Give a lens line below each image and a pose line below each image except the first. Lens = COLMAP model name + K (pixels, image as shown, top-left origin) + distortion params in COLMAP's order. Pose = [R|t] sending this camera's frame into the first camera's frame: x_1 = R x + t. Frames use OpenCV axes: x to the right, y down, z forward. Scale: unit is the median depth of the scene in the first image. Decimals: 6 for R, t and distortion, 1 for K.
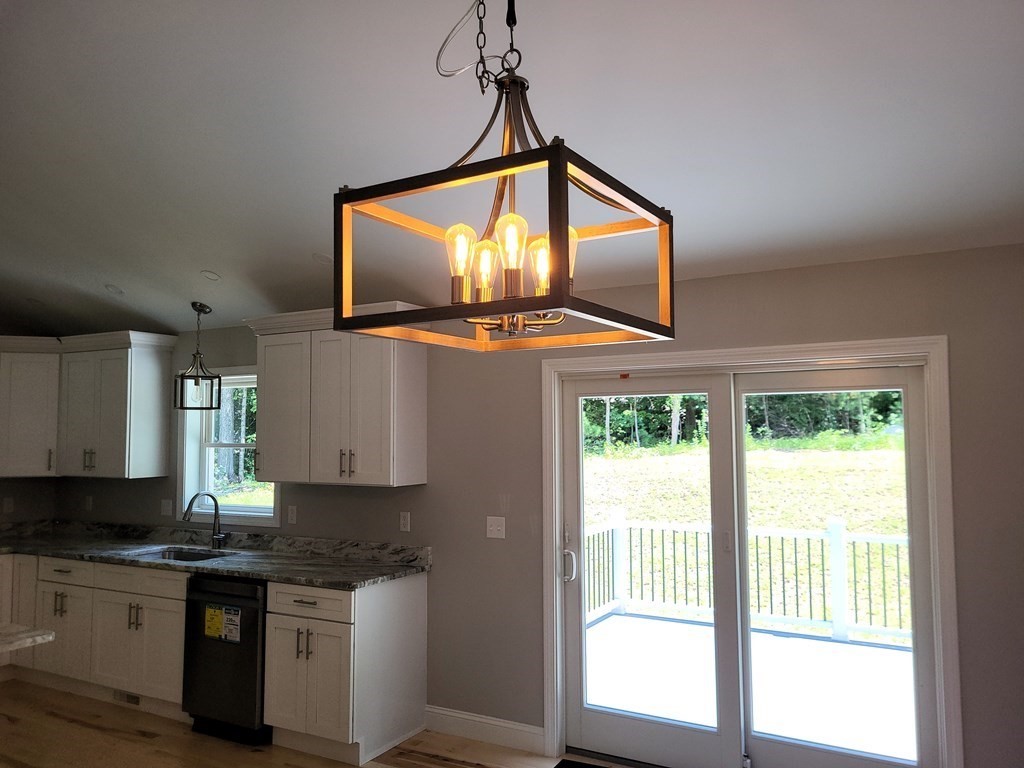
lens RADIAL K [[778.0, 0, 520.9], [0, 778.0, 383.2], [0, 0, 1]] dist [0.044315, -0.023253]
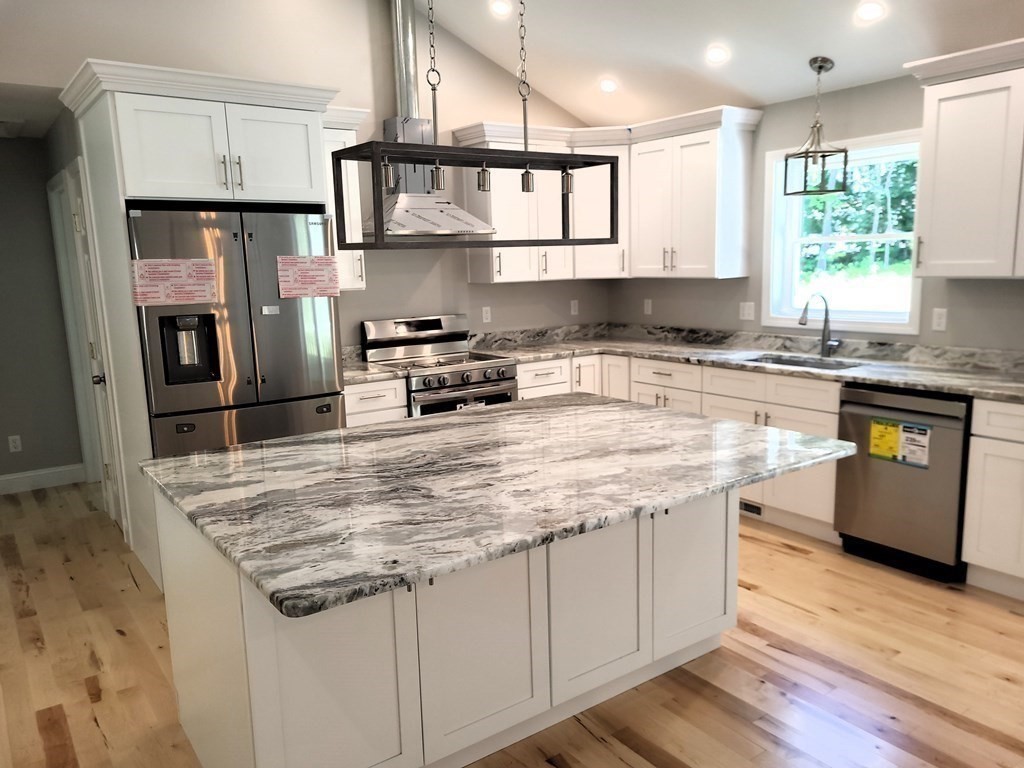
lens RADIAL K [[777.4, 0, 531.6], [0, 777.4, 389.6], [0, 0, 1]] dist [0.034092, -0.004288]
pose [[0.913749, 0.049907, -0.403201, -0.356895], [0.047425, 0.972540, 0.227853, 0.033290], [0.403501, -0.227322, 0.886291, 0.089034]]
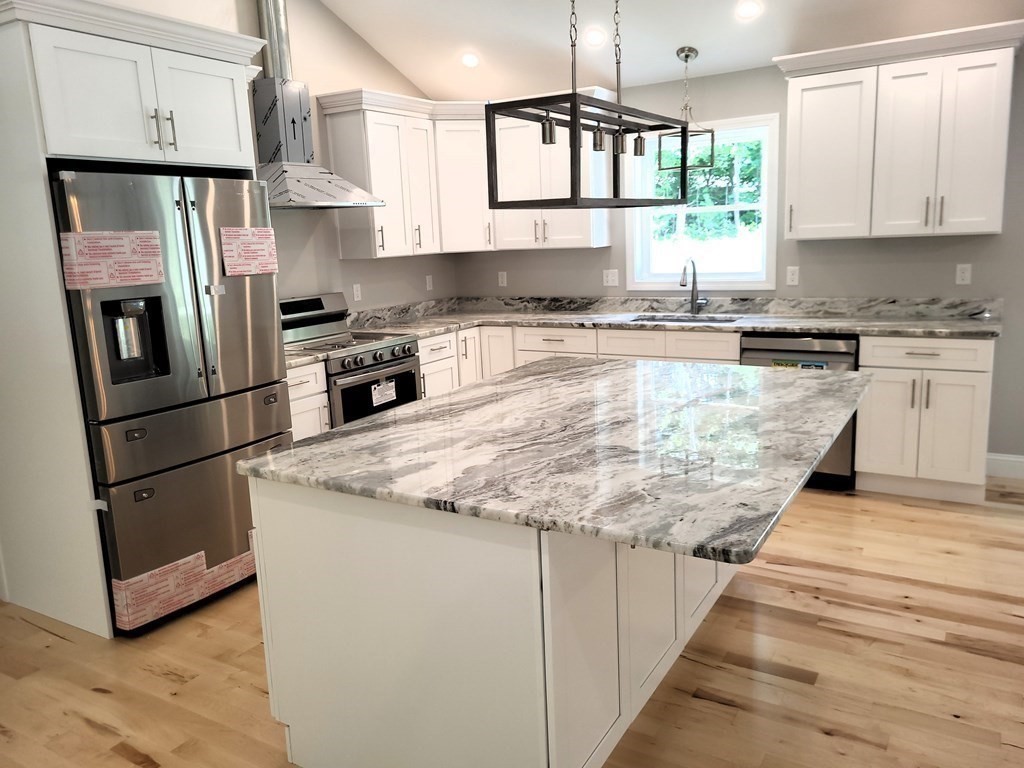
lens RADIAL K [[773.1, 0, 513.6], [0, 773.1, 371.1], [0, 0, 1]] dist [0.047051, -0.026605]
pose [[0.998932, -0.032963, -0.032385, -0.626923], [0.039836, 0.969453, 0.242019, 0.036188], [0.023418, -0.243050, 0.969731, 0.028444]]
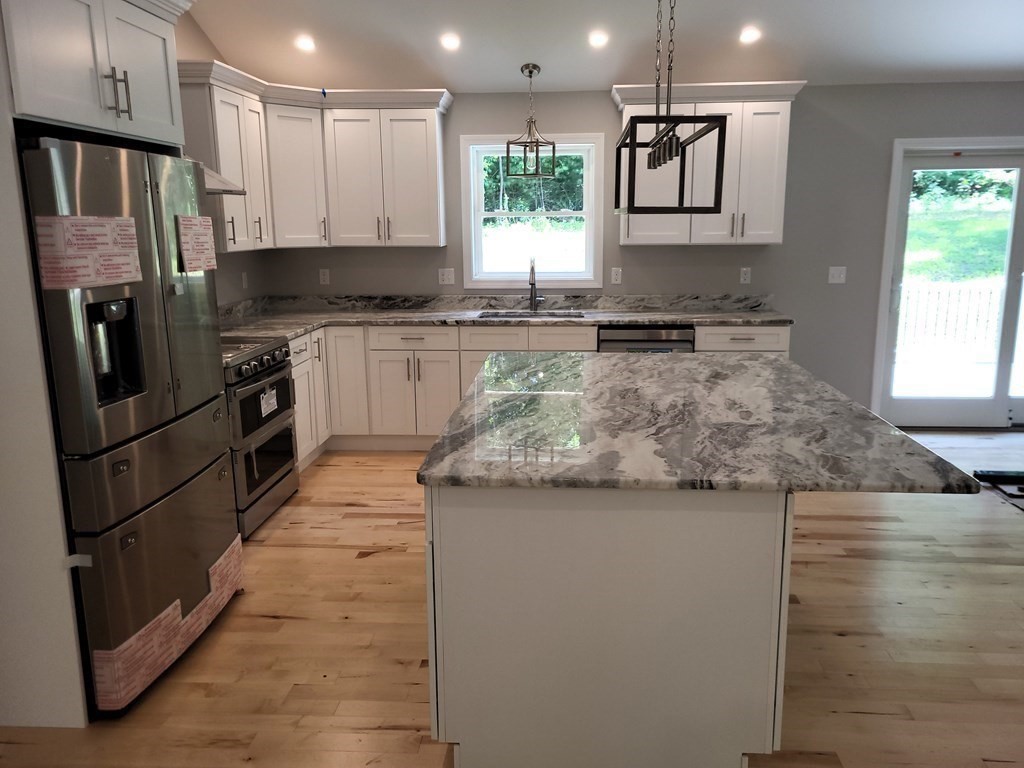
lens RADIAL K [[769.7, 0, 530.3], [0, 769.7, 370.9], [0, 0, 1]] dist [0.040653, -0.007477]
pose [[0.897410, -0.085563, 0.432821, -0.913602], [-0.027097, 0.968474, 0.247638, 0.031268], [-0.440365, -0.233961, 0.866799, 0.071384]]
